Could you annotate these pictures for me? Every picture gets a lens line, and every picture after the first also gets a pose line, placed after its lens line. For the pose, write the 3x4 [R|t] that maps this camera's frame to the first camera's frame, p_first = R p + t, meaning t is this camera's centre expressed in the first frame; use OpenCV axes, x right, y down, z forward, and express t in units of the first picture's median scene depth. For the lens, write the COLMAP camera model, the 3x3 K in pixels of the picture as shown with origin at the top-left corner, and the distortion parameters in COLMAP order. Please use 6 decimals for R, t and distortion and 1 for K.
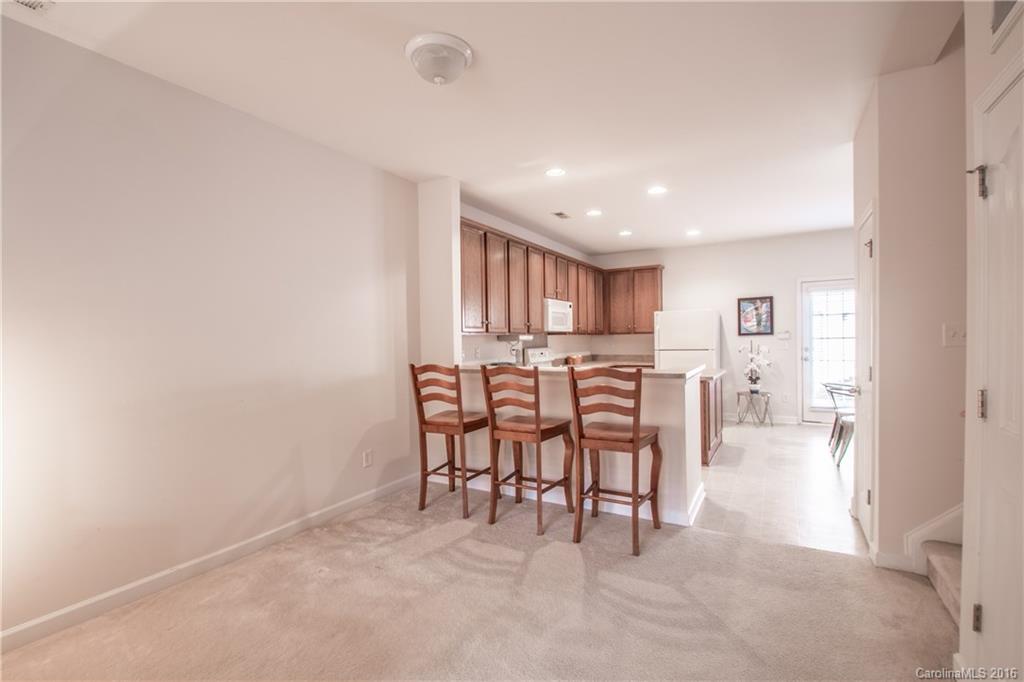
lens RADIAL K [[473.8, 0, 514.2], [0, 473.8, 347.2], [0, 0, 1]] dist [-0.003490, -0.007861]
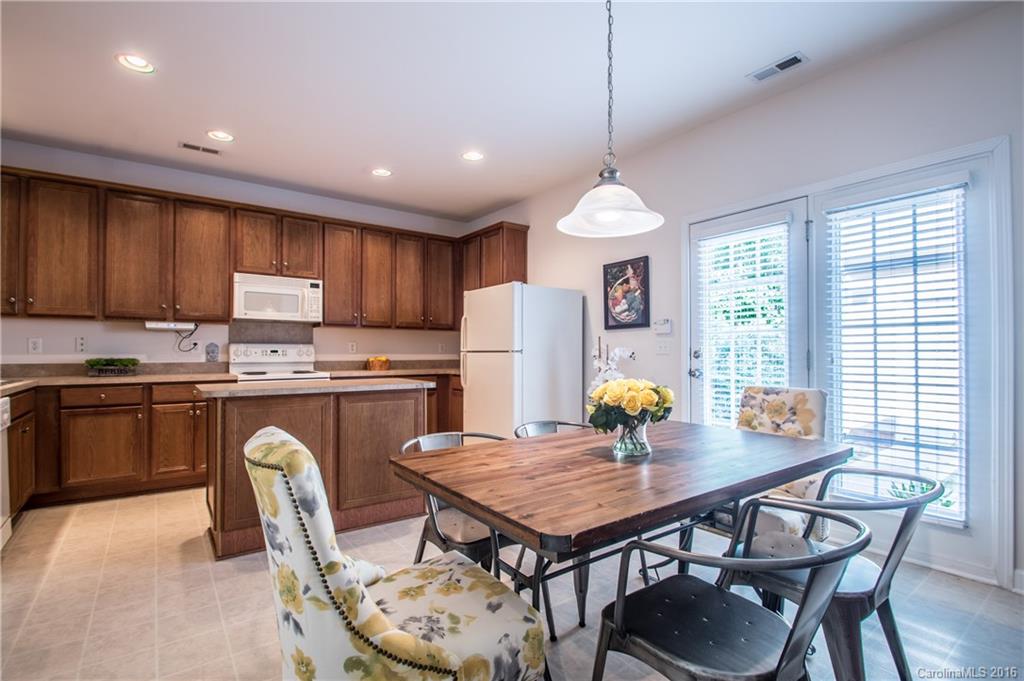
lens RADIAL K [[473.8, 0, 513.6], [0, 473.8, 350.5], [0, 0, 1]] dist [-0.003490, -0.007861]
pose [[0.912952, 0.016680, -0.407727, 0.679990], [-0.023938, 0.999633, -0.012706, 0.012299], [0.407365, 0.021361, 0.913015, 0.477976]]
